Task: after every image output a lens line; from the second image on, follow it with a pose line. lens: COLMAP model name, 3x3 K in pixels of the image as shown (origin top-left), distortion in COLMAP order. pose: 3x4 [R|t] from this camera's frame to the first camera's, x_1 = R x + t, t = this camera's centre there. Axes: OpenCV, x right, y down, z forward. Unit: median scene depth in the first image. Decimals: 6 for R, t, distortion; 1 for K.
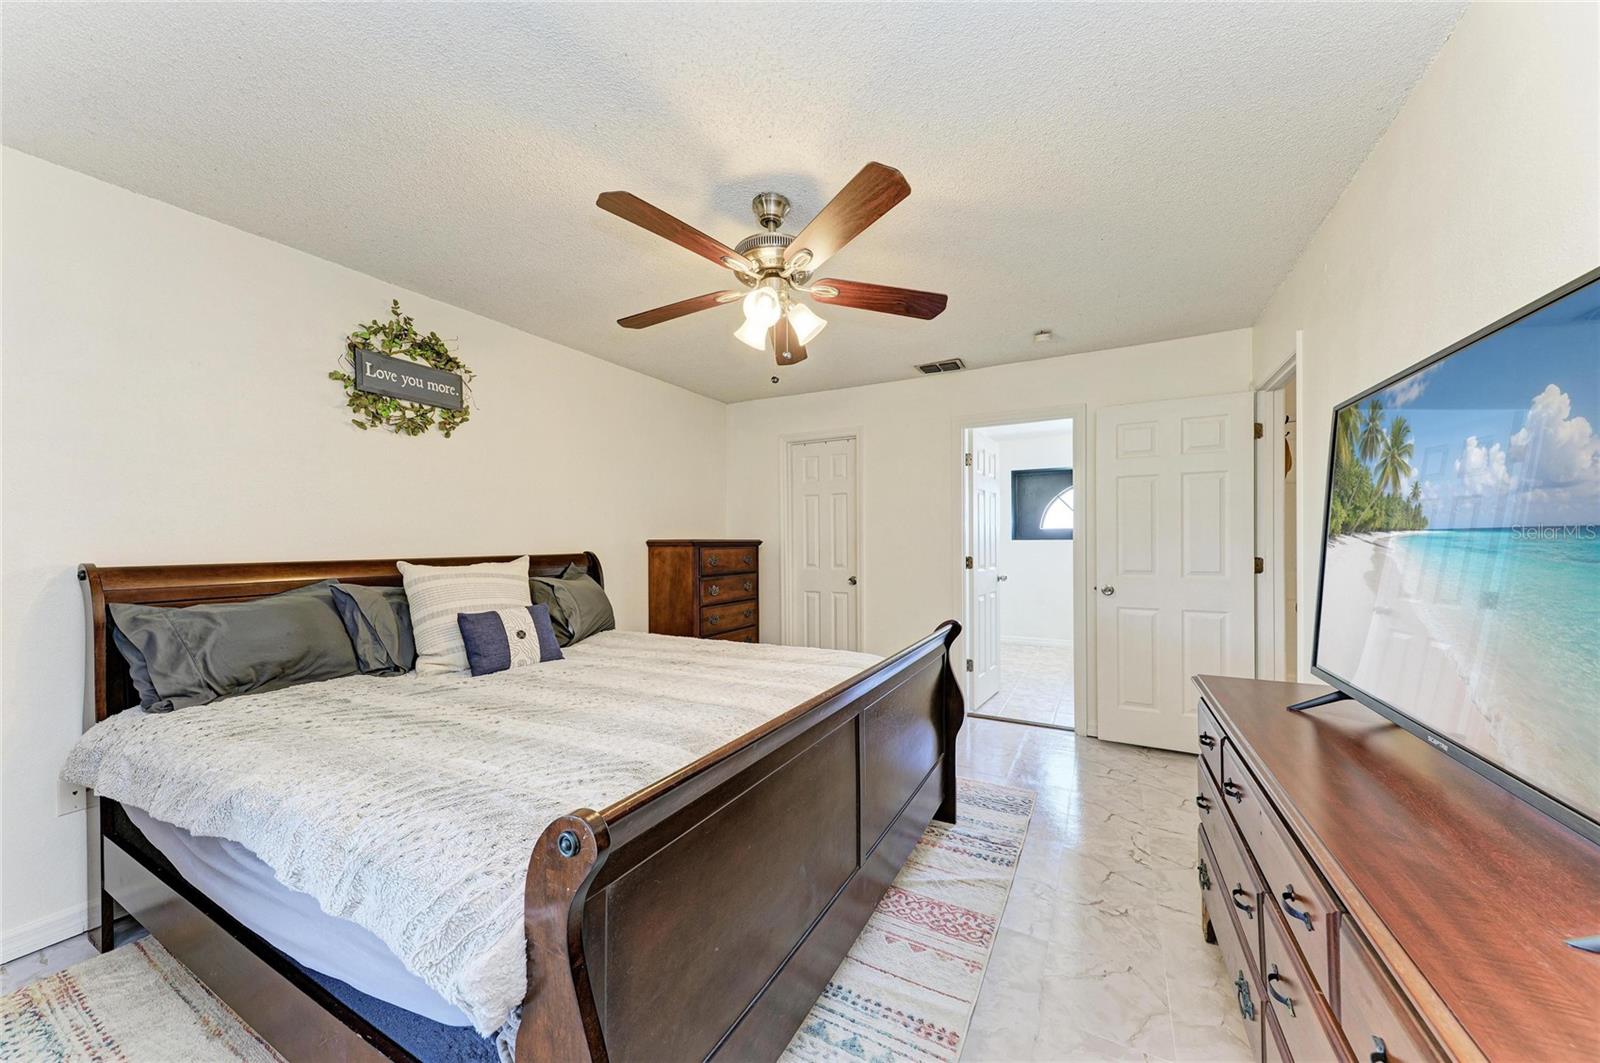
lens RADIAL K [[601.8, 0, 802.3], [0, 601.8, 540.2], [0, 0, 1]] dist [0.007133, -0.000211]
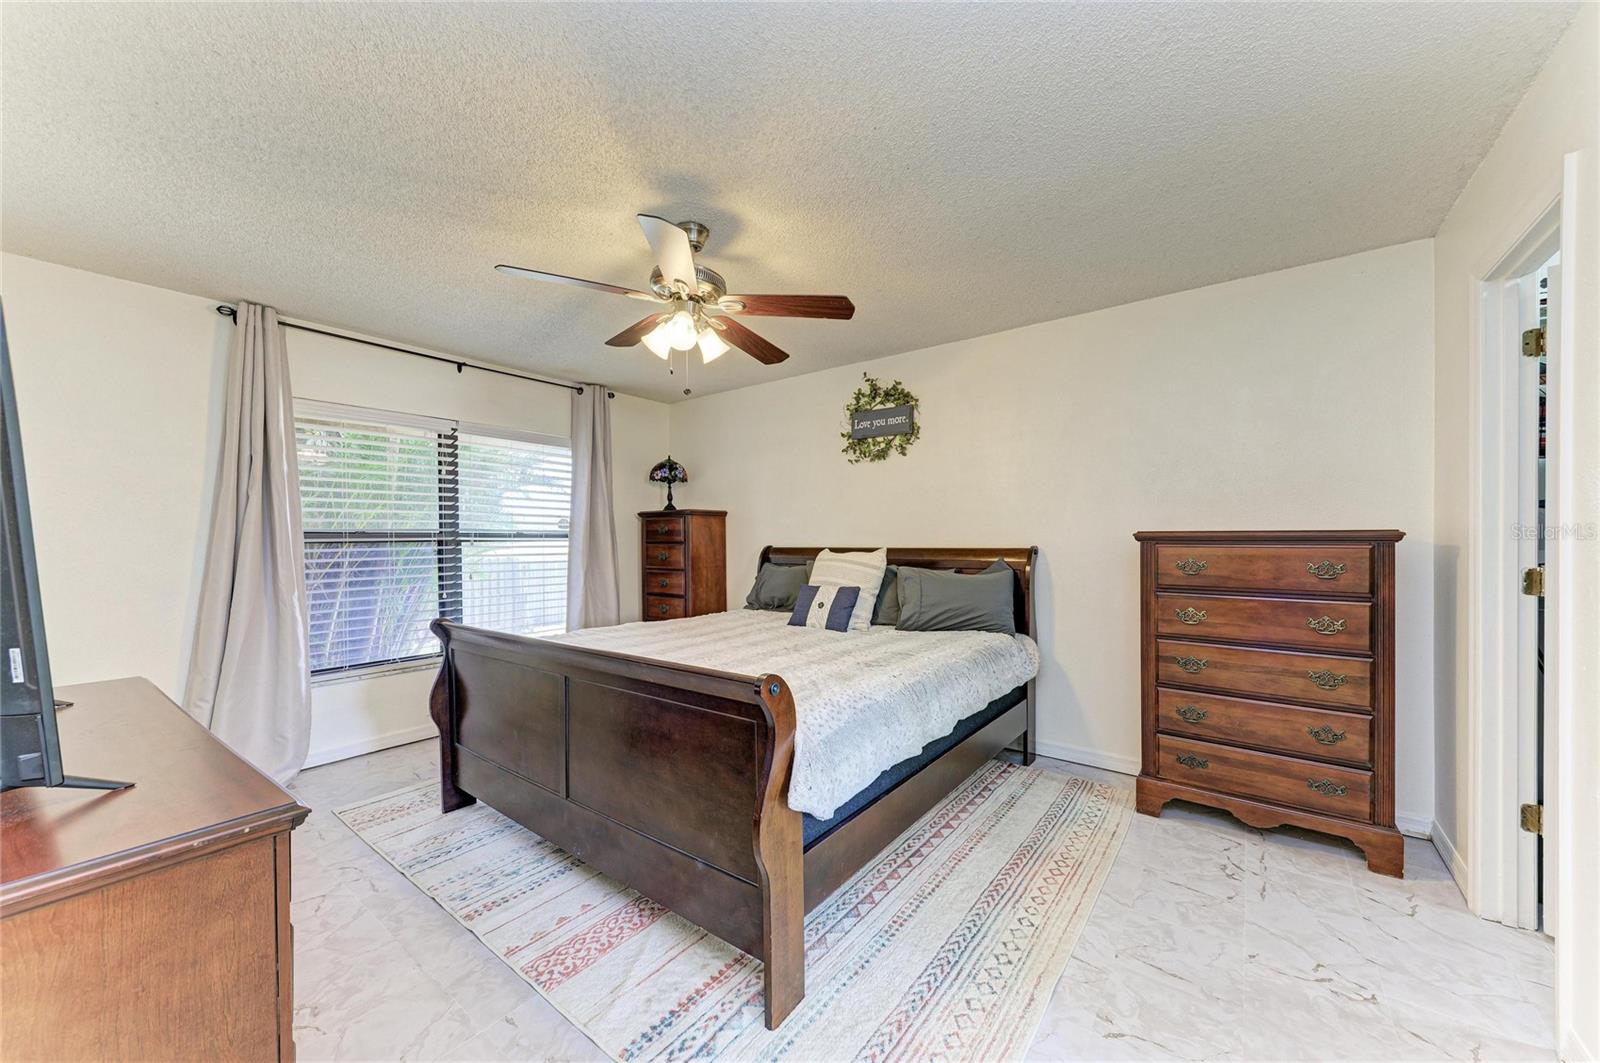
lens RADIAL K [[601.8, 0, 808.8], [0, 601.8, 538.7], [0, 0, 1]] dist [0.007133, -0.000211]
pose [[-0.191584, 0.011277, -0.981411, 0.772799], [0.012209, 0.999884, 0.009106, -0.005284], [0.981400, -0.010237, -0.191700, 1.100768]]
